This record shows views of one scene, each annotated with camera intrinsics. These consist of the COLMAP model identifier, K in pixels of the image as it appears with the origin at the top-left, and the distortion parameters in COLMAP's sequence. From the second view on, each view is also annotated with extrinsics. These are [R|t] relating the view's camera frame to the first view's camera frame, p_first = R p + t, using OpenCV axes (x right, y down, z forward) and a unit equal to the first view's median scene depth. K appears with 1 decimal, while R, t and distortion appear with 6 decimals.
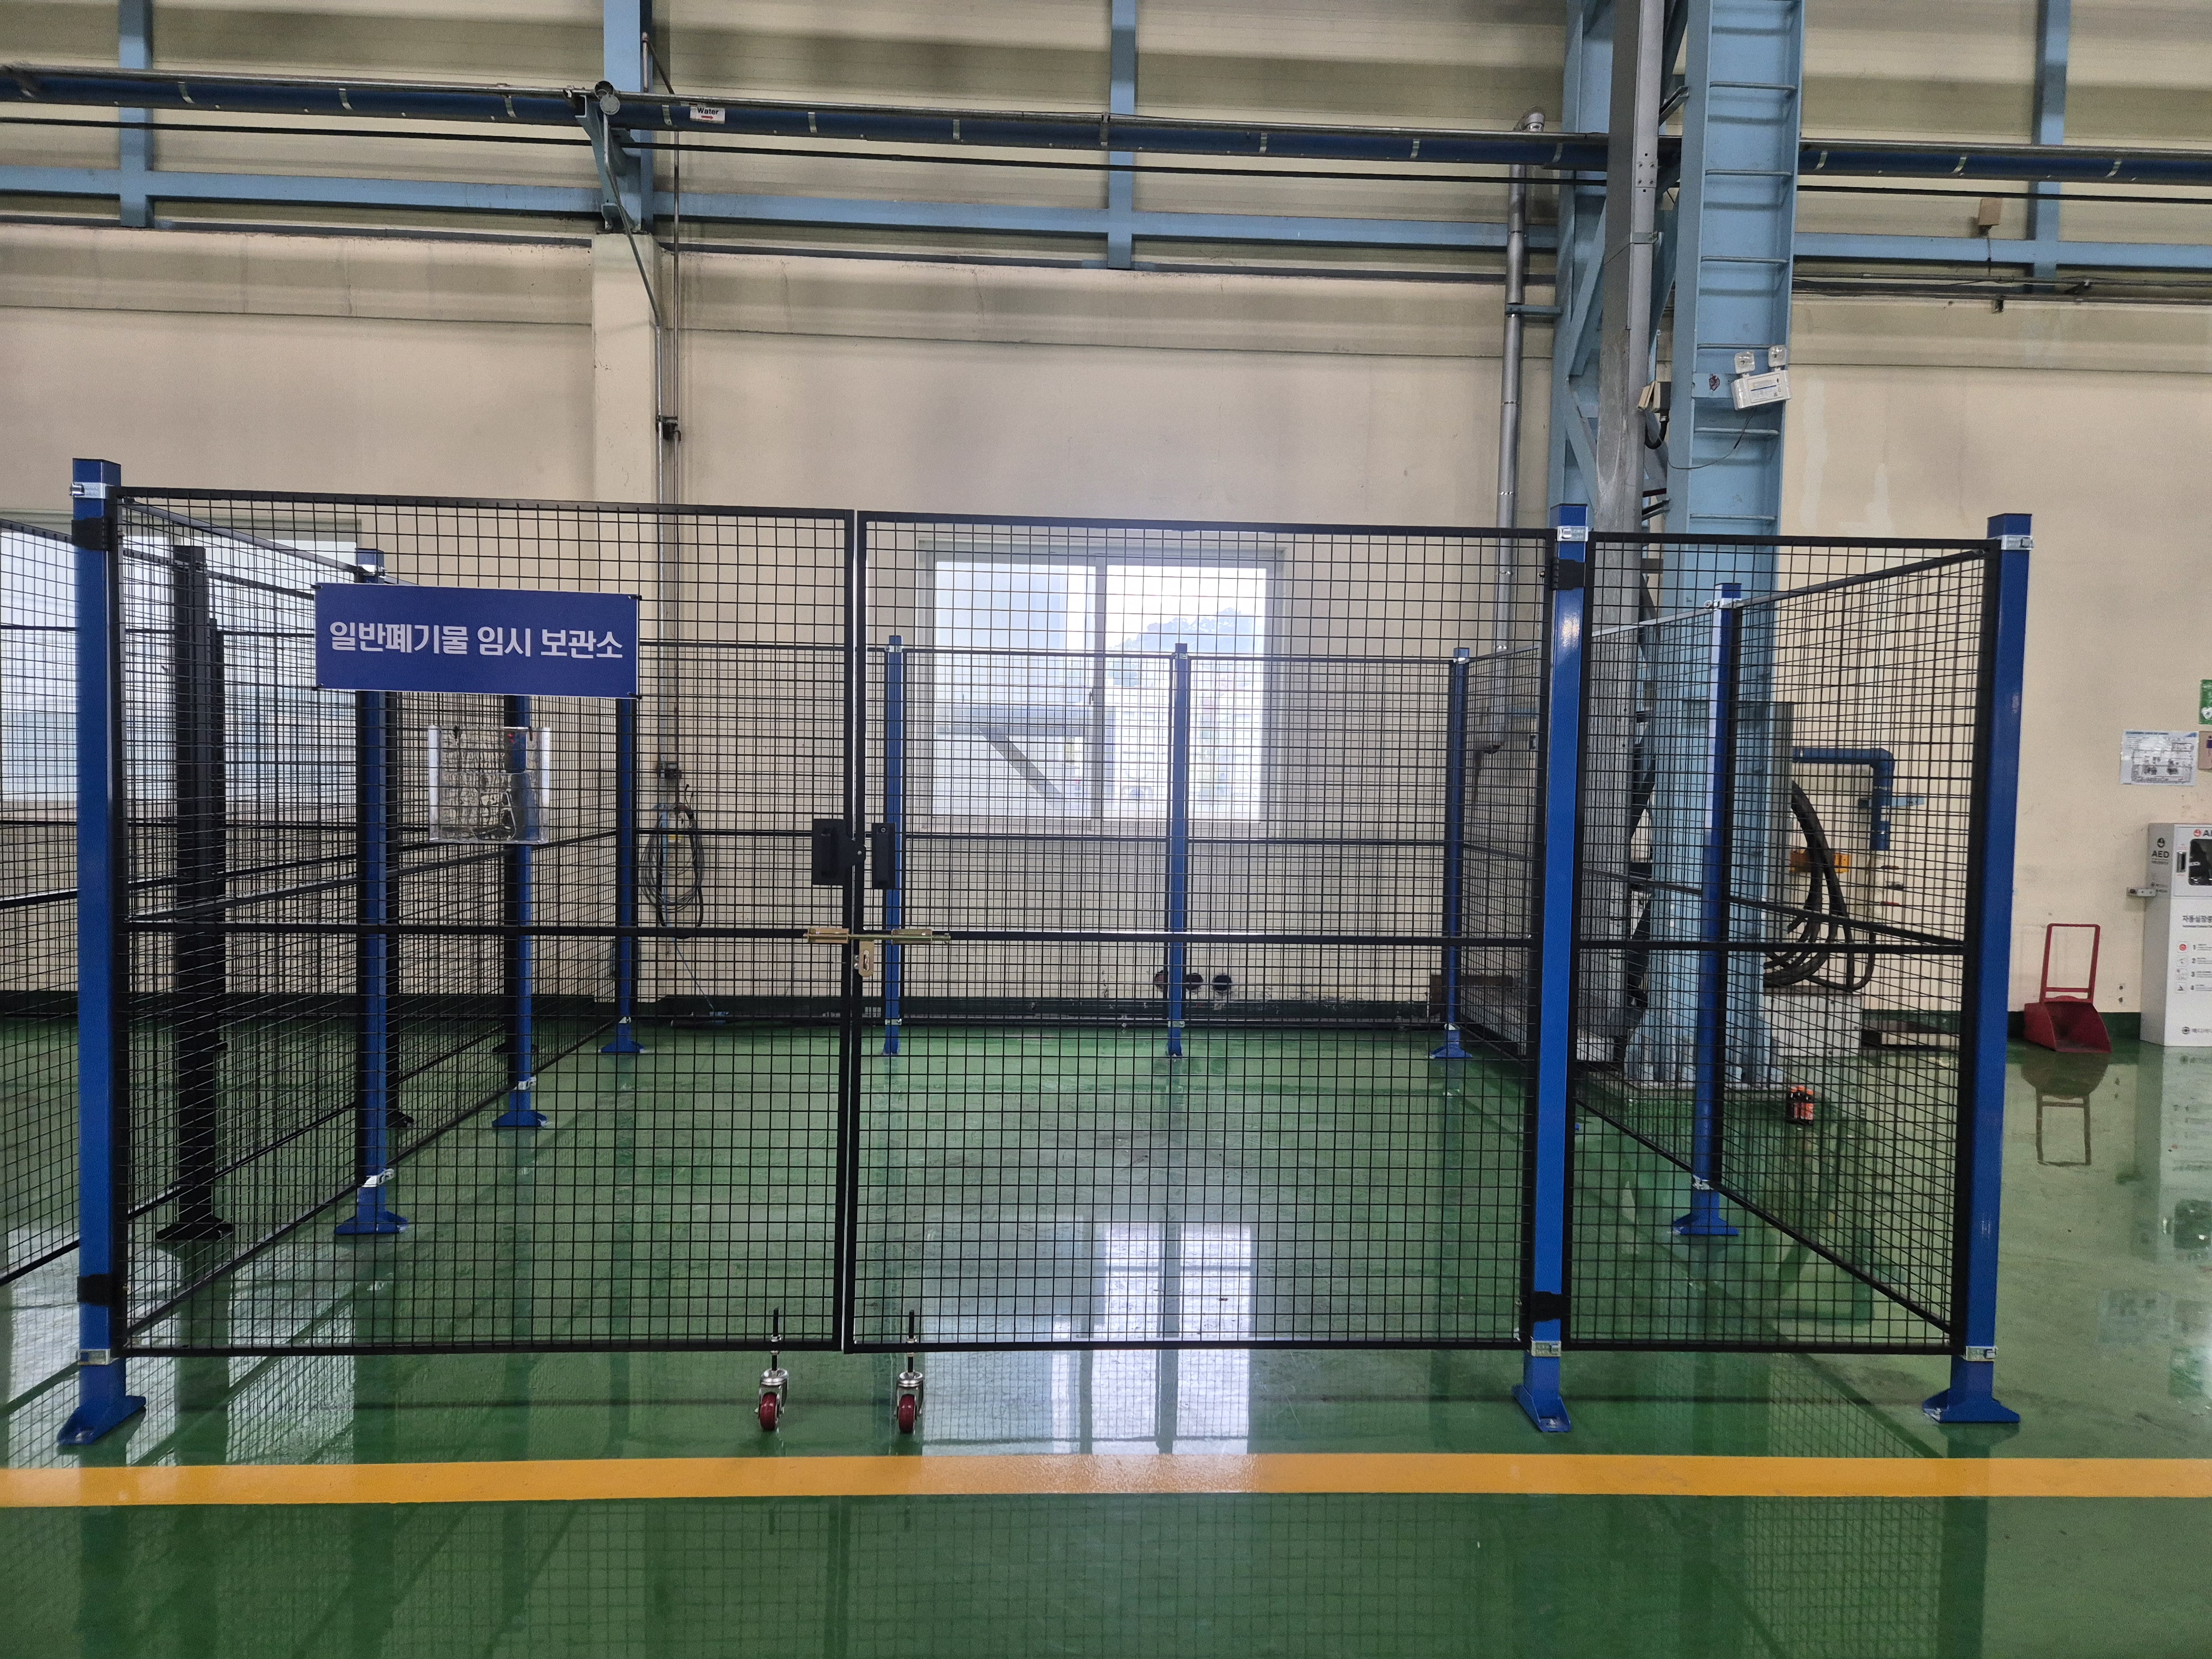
lens RADIAL K [[1459.1, 0, 1102.2], [0, 1459.1, 819.8], [0, 0, 1]] dist [0.065185, -0.045832]
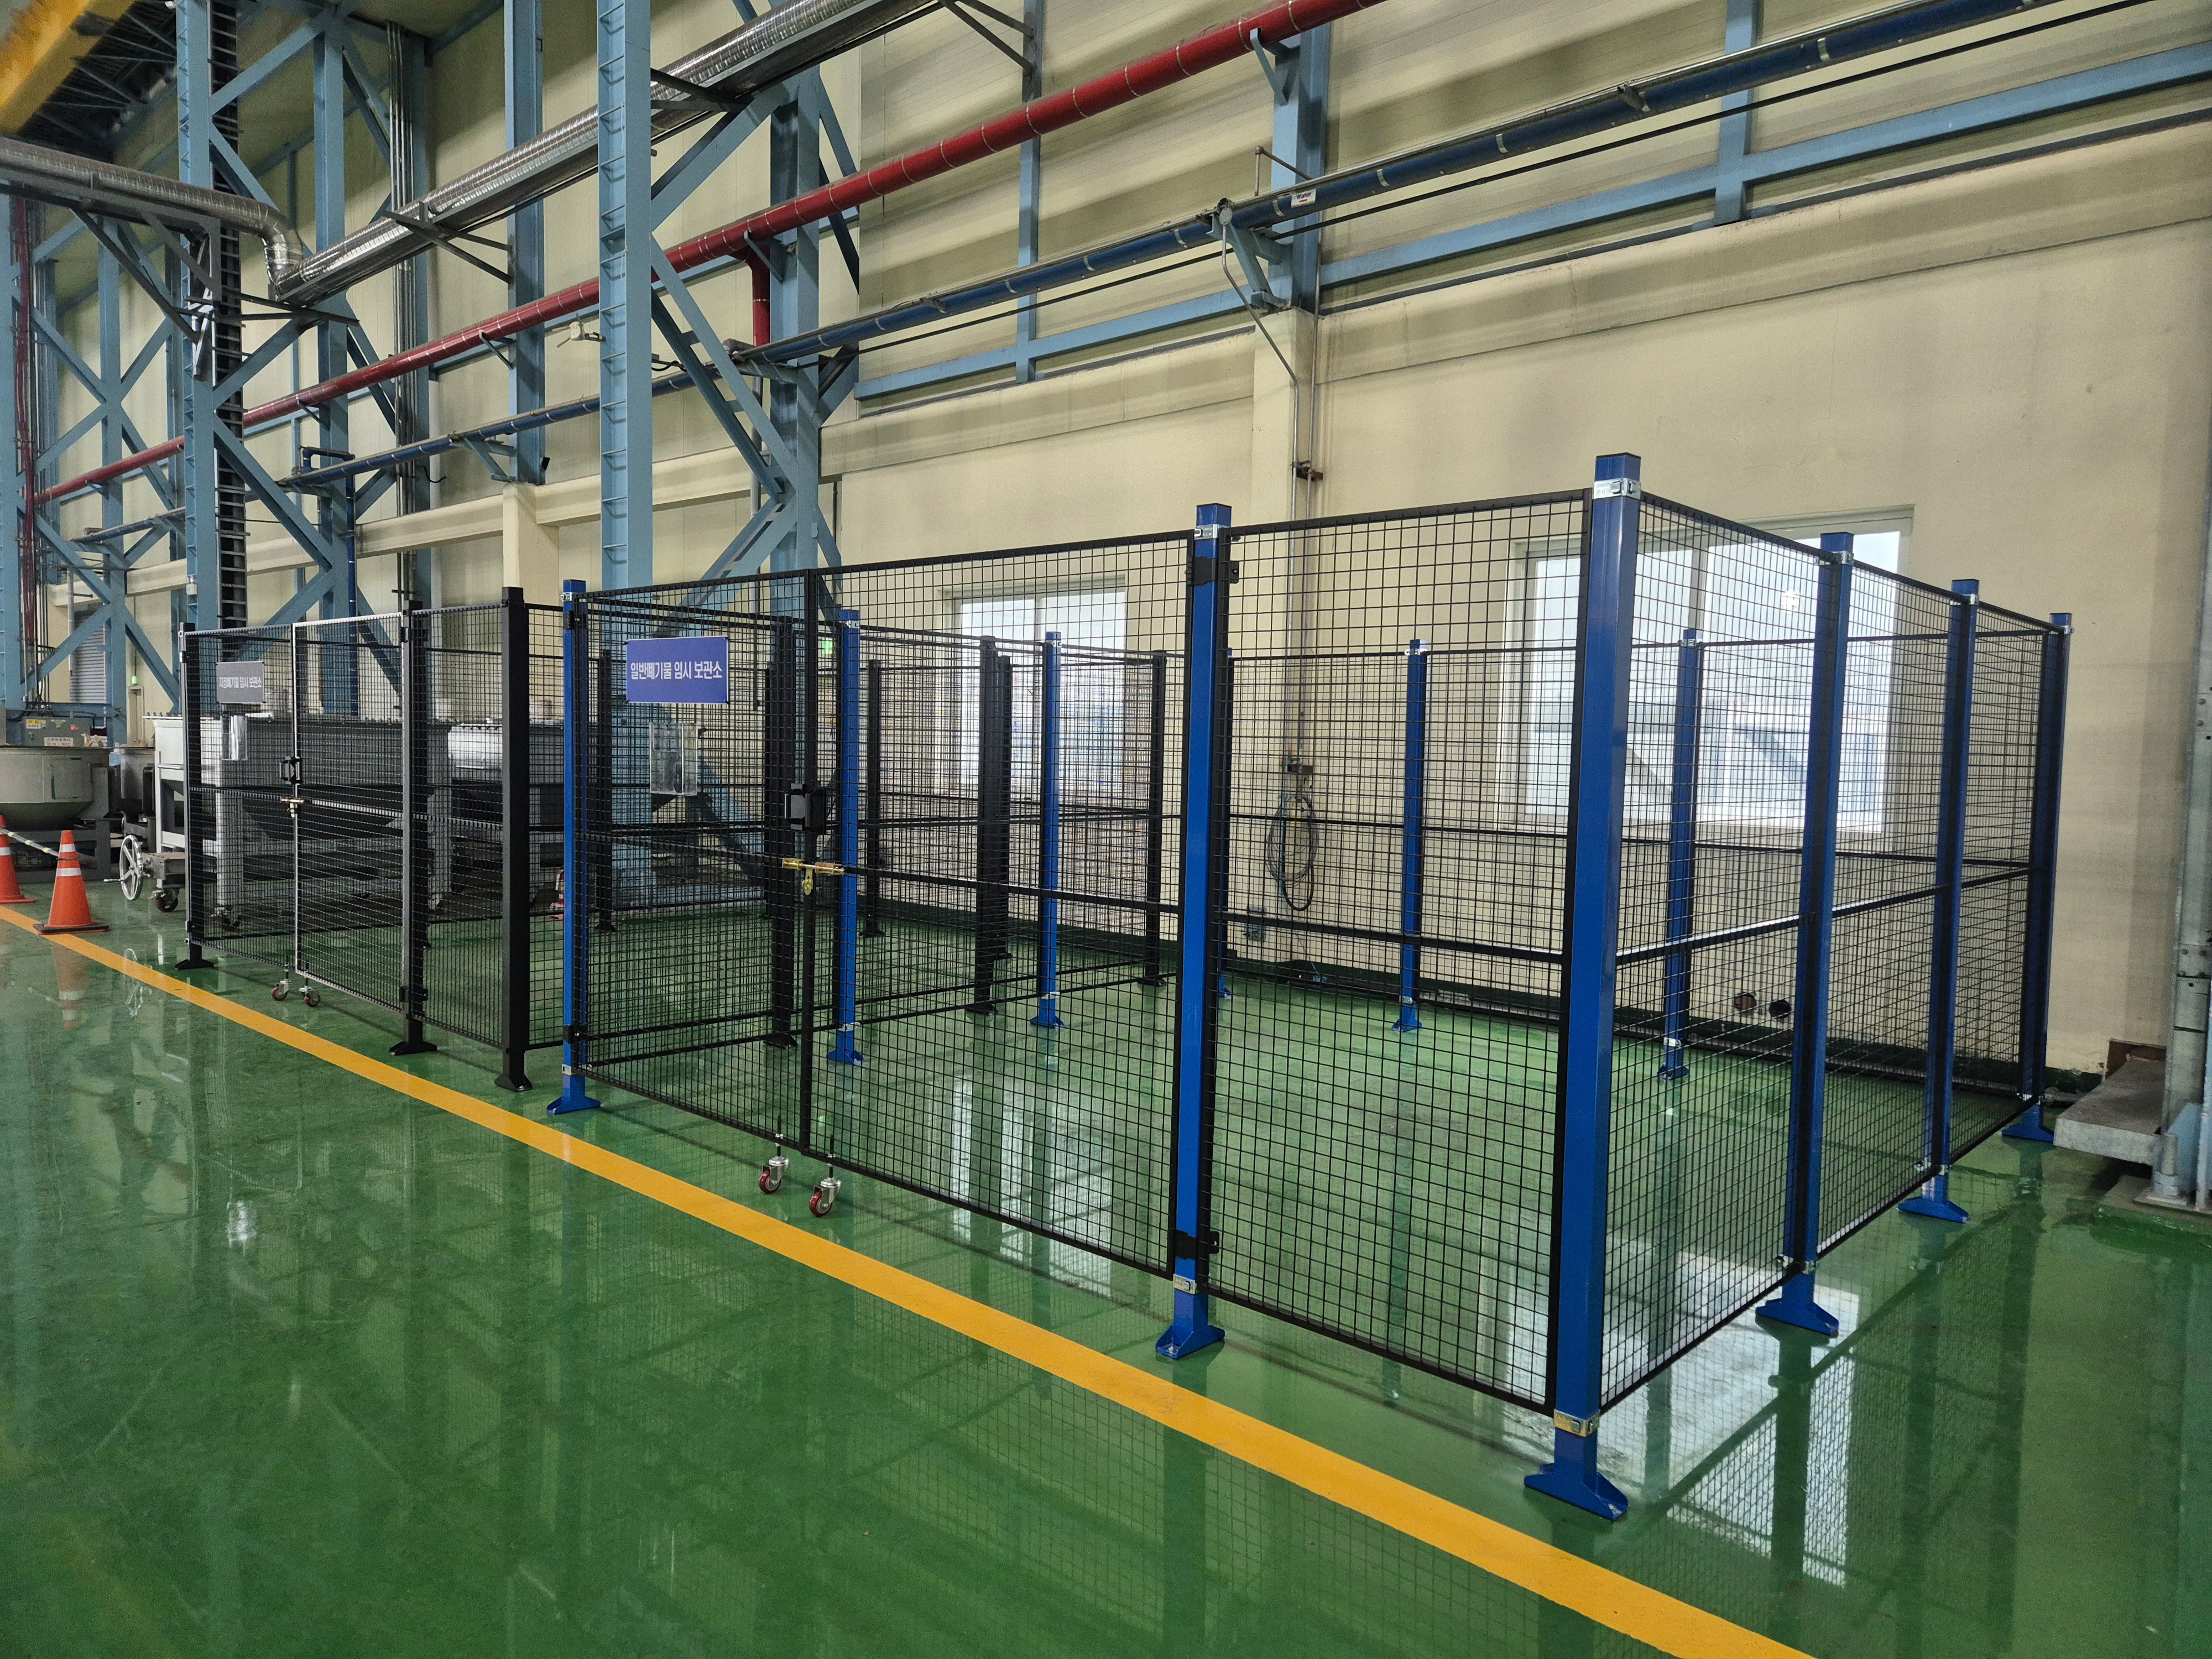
lens RADIAL K [[1459.1, 0, 1105.4], [0, 1459.1, 840.6], [0, 0, 1]] dist [0.065185, -0.045832]
pose [[0.692235, 0.045947, -0.720208, 0.444088], [-0.043377, 0.998816, 0.022029, 0.007667], [0.720367, 0.015992, 0.693409, 0.085411]]
